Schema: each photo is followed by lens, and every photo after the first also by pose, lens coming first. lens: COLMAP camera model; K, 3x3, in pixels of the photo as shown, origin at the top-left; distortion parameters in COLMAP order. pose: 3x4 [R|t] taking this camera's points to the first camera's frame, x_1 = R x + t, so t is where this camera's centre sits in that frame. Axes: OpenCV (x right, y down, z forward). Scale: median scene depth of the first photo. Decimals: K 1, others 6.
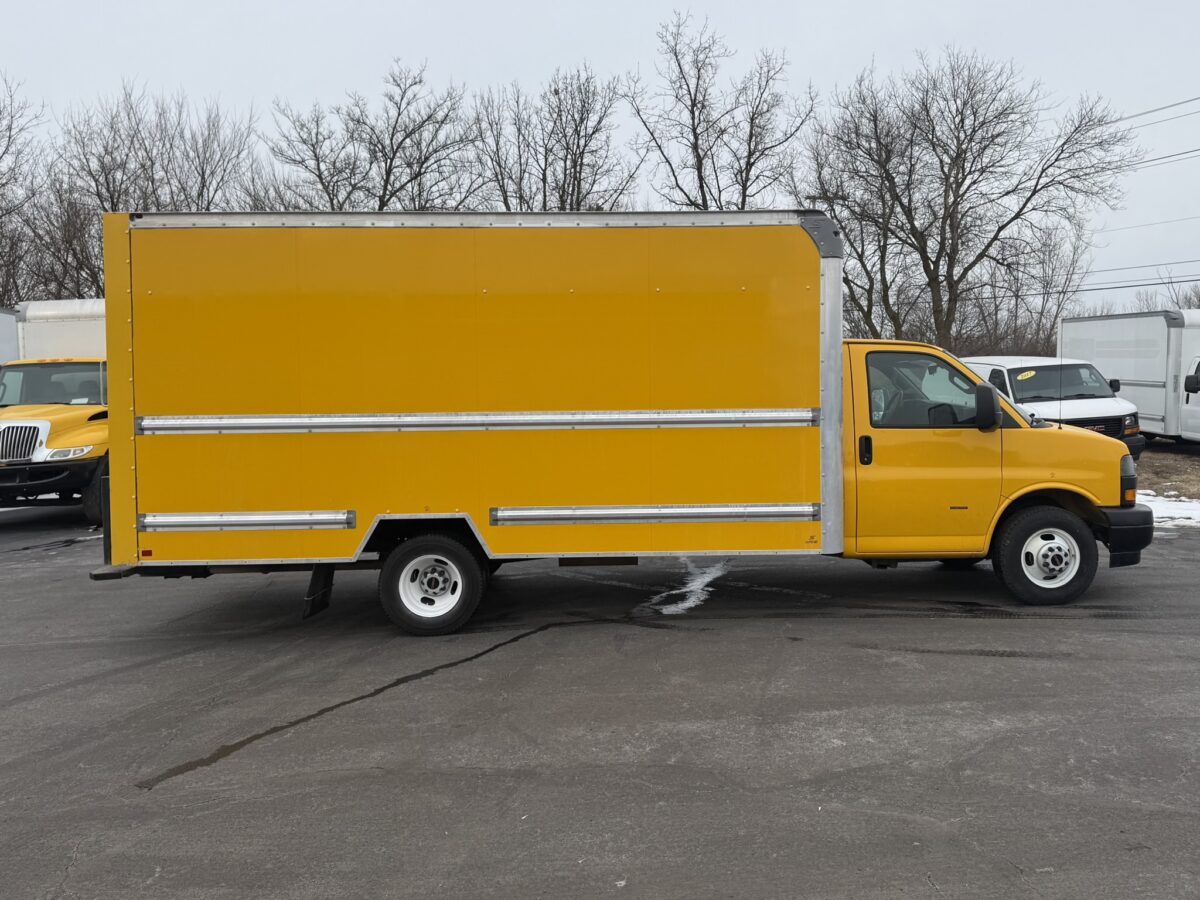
lens RADIAL K [[982.6, 0, 599.9], [0, 982.6, 410.3], [0, 0, 1]] dist [0.035659, -0.001520]
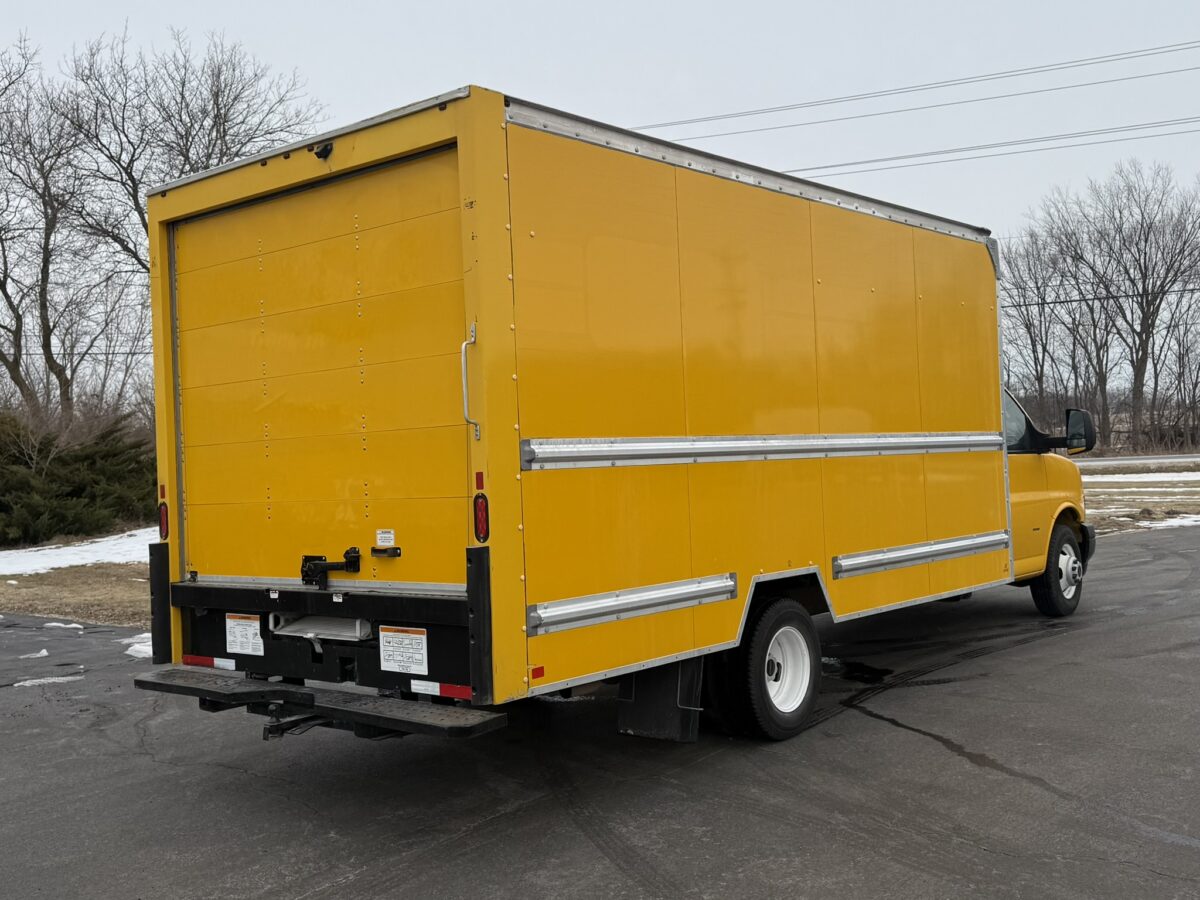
lens RADIAL K [[1279.7, 0, 598.4], [0, 1279.7, 418.9], [0, 0, 1]] dist [0.069448, -0.001602]
pose [[0.660987, 0.011785, 0.750305, -1.002994], [0.040155, 0.997889, -0.051048, 0.034757], [-0.749322, 0.063870, 0.659118, 0.461721]]
